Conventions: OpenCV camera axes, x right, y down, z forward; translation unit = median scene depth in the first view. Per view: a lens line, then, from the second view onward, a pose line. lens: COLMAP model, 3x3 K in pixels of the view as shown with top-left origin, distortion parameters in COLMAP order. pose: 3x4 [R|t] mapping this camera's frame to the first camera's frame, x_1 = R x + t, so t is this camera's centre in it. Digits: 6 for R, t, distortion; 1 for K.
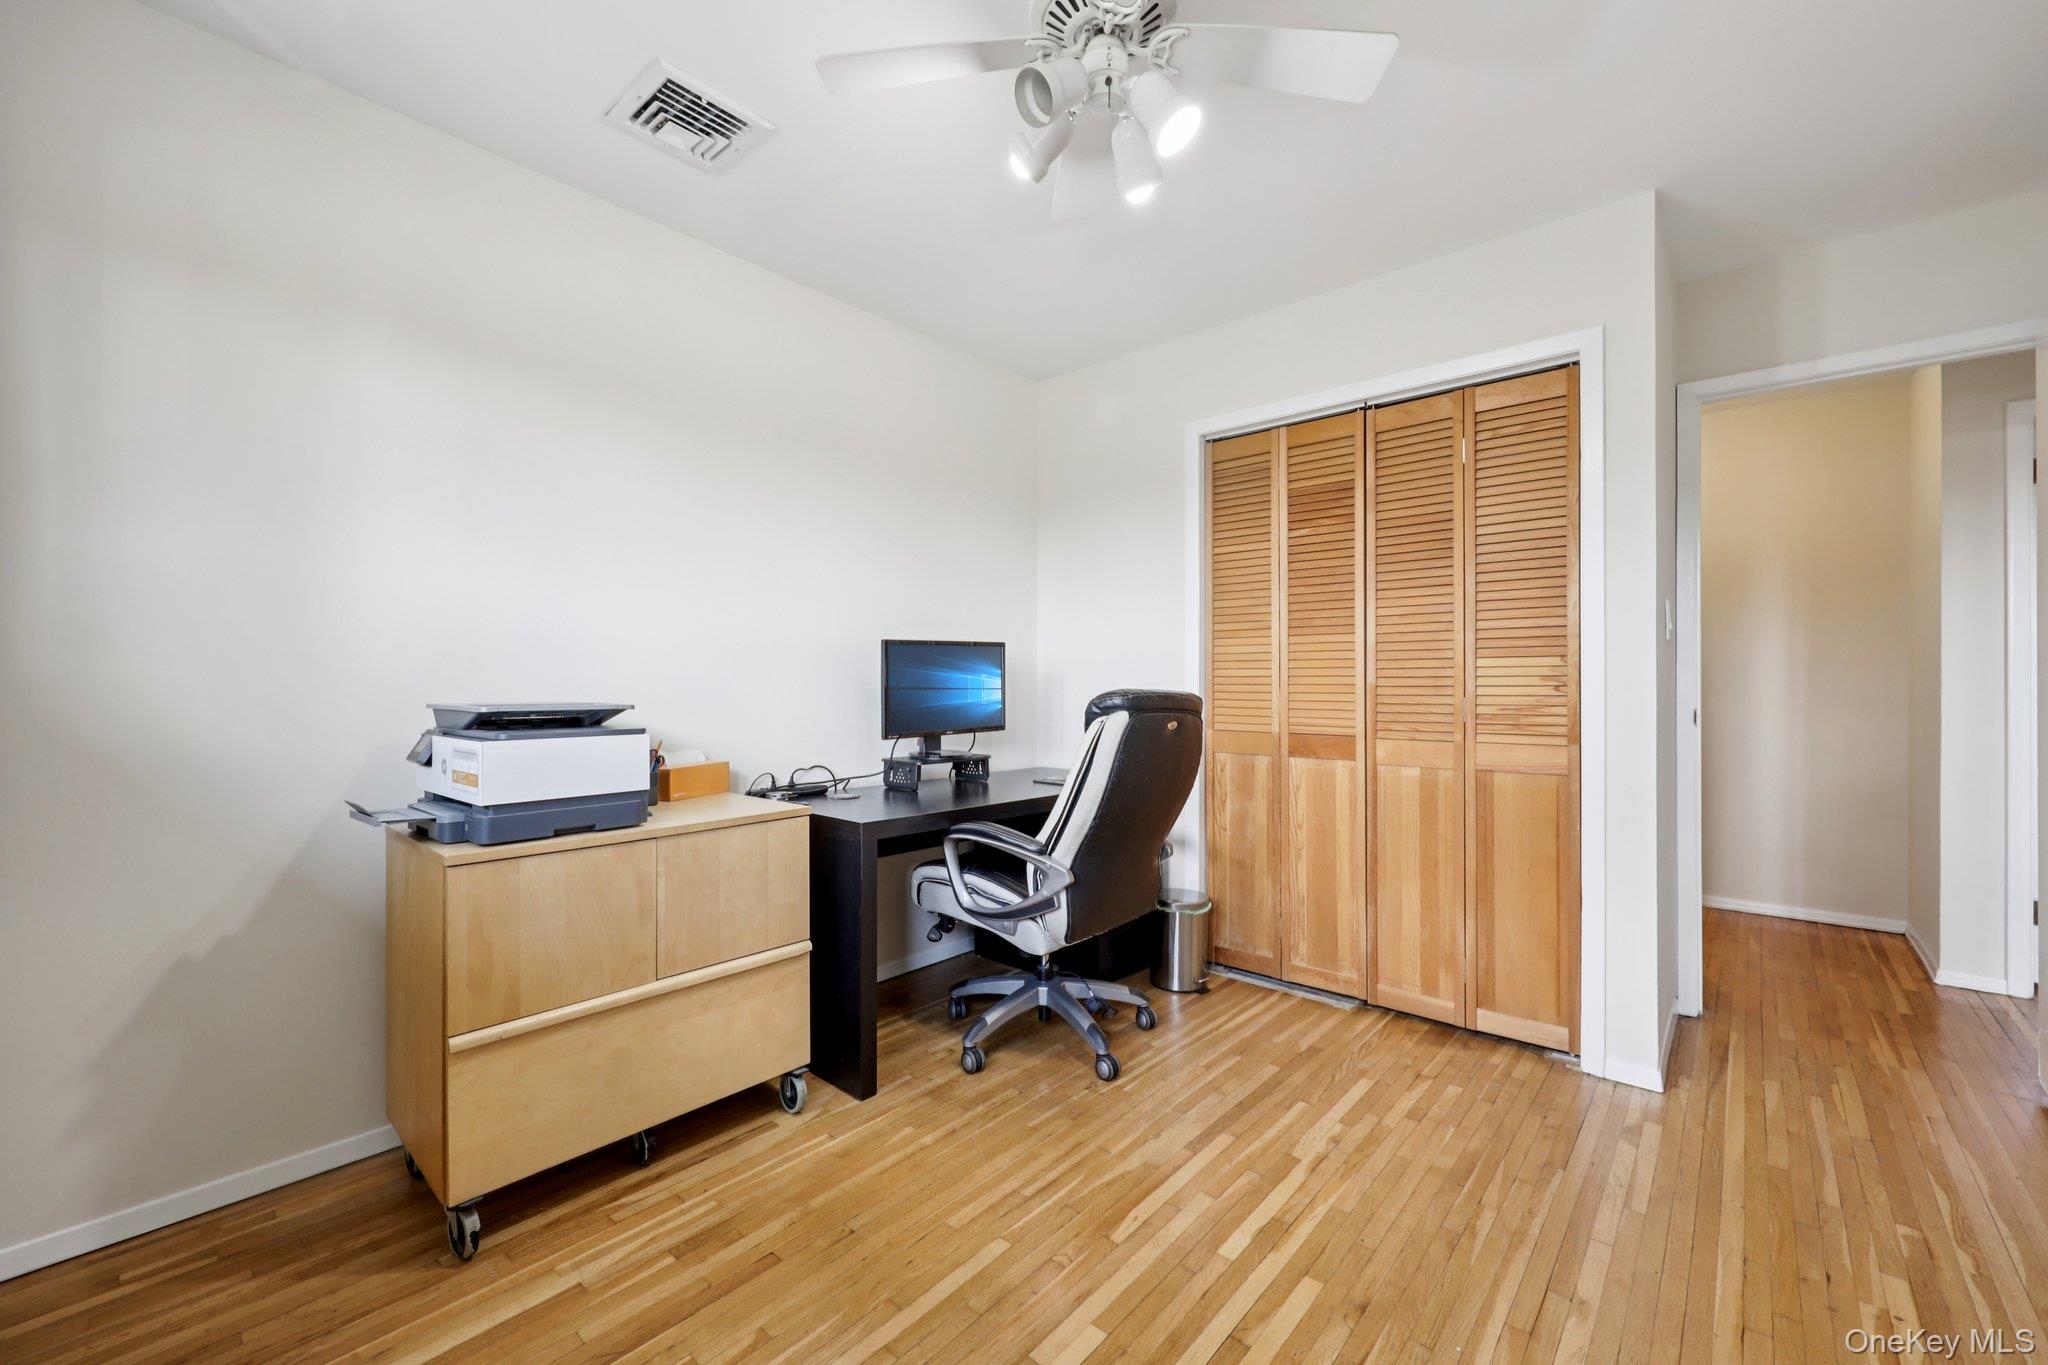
lens RADIAL K [[829.2, 0, 1023.8], [0, 829.2, 676.9], [0, 0, 1]] dist [-0.003109, 0.000902]
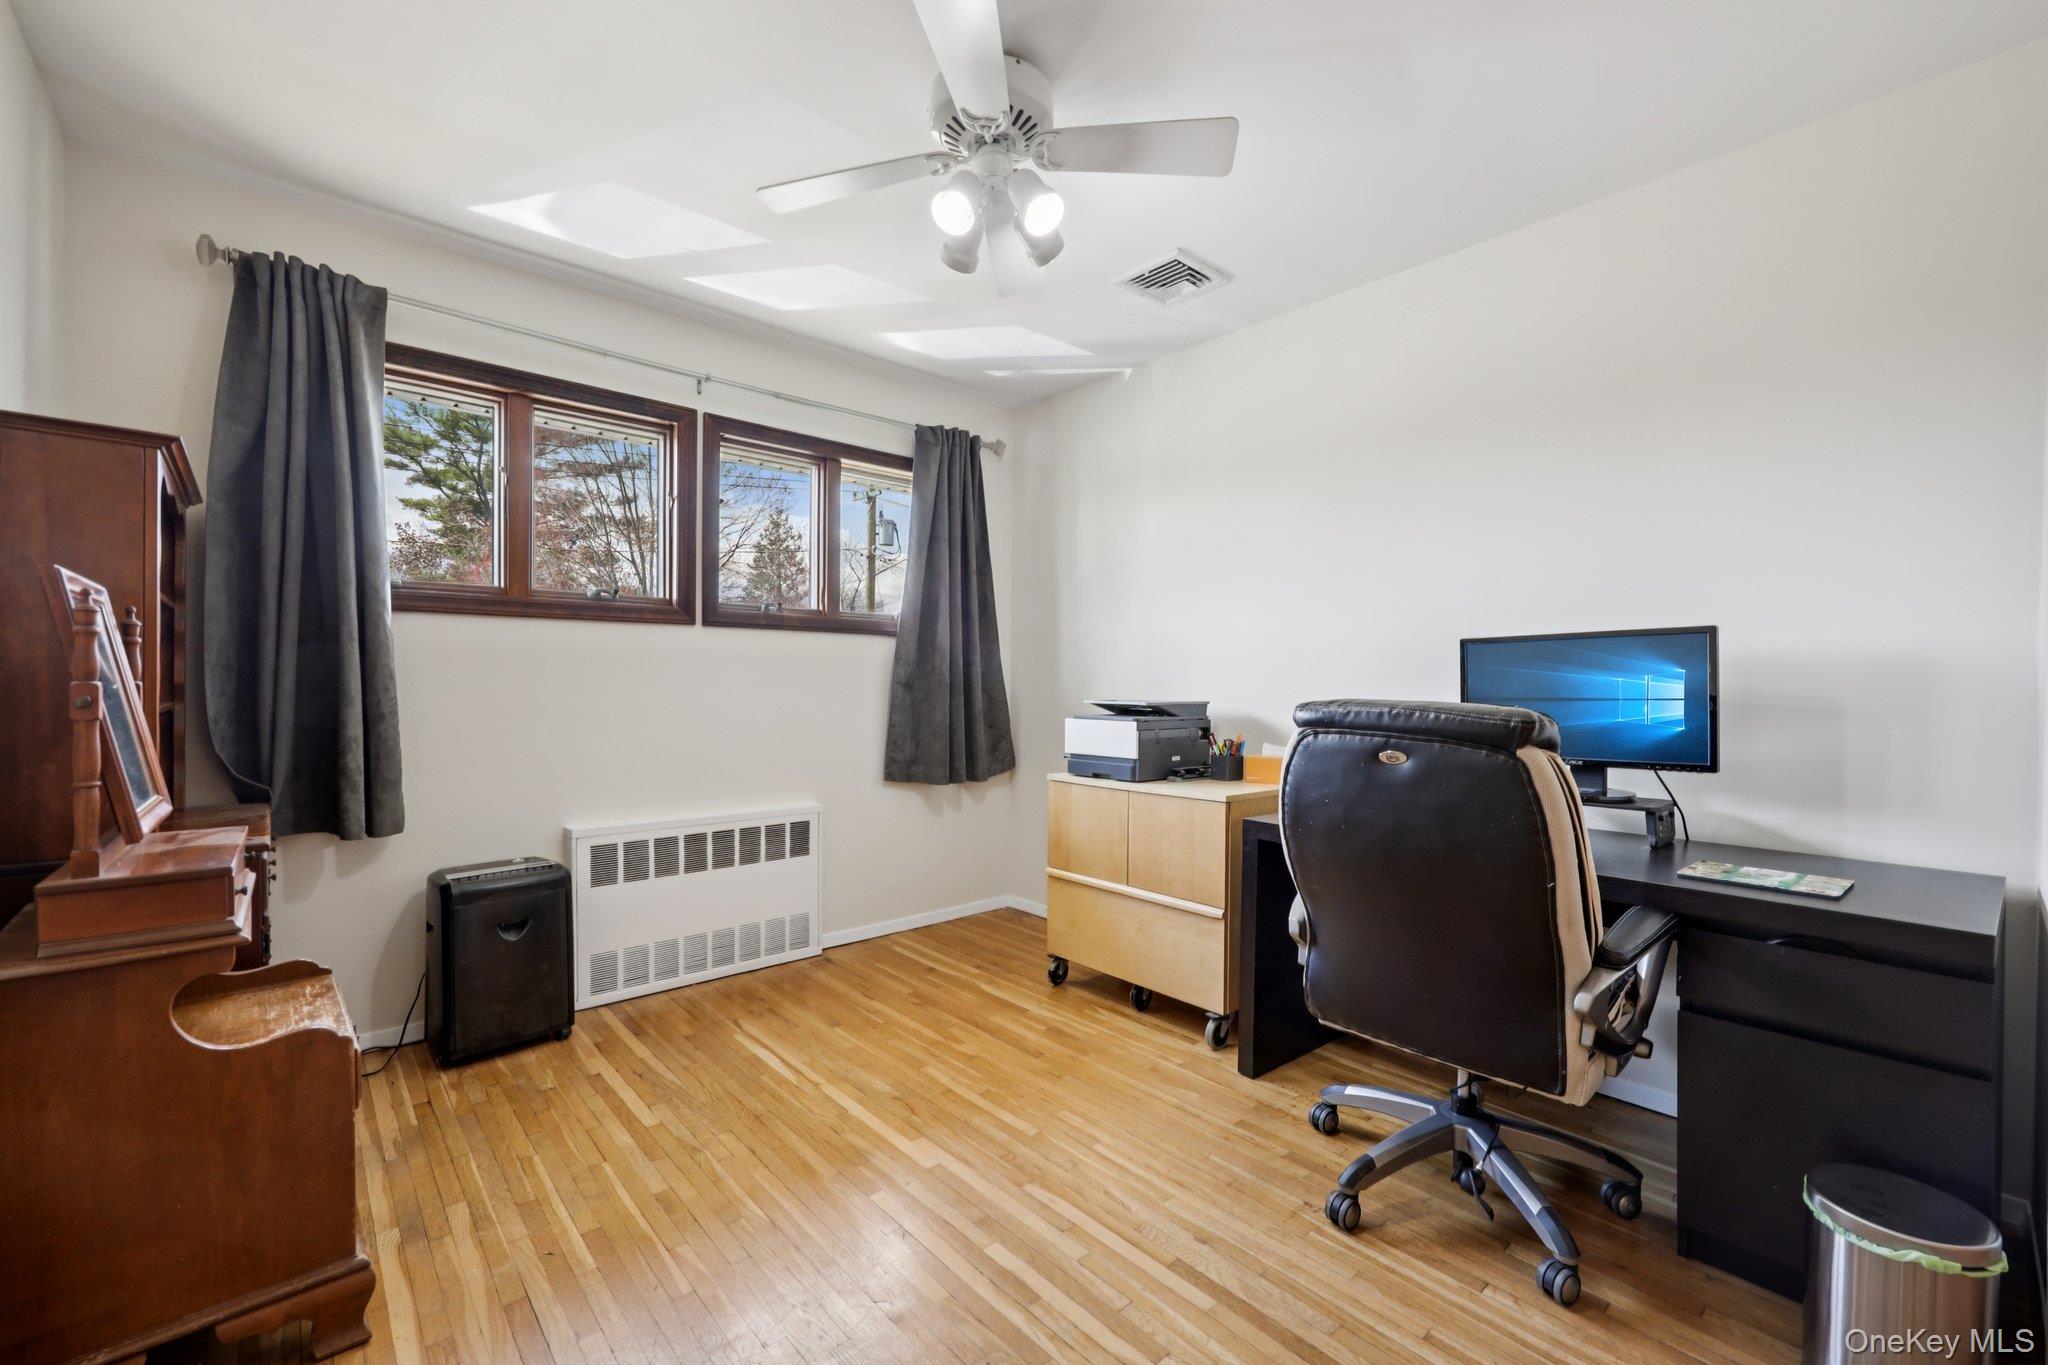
lens RADIAL K [[829.2, 0, 1022.7], [0, 829.2, 682.9], [0, 0, 1]] dist [-0.003109, 0.000902]
pose [[-0.124242, -0.003874, -0.992244, 0.993103], [-0.001491, 0.999992, -0.003718, 0.004970], [0.992251, 0.001017, -0.124246, 0.920966]]
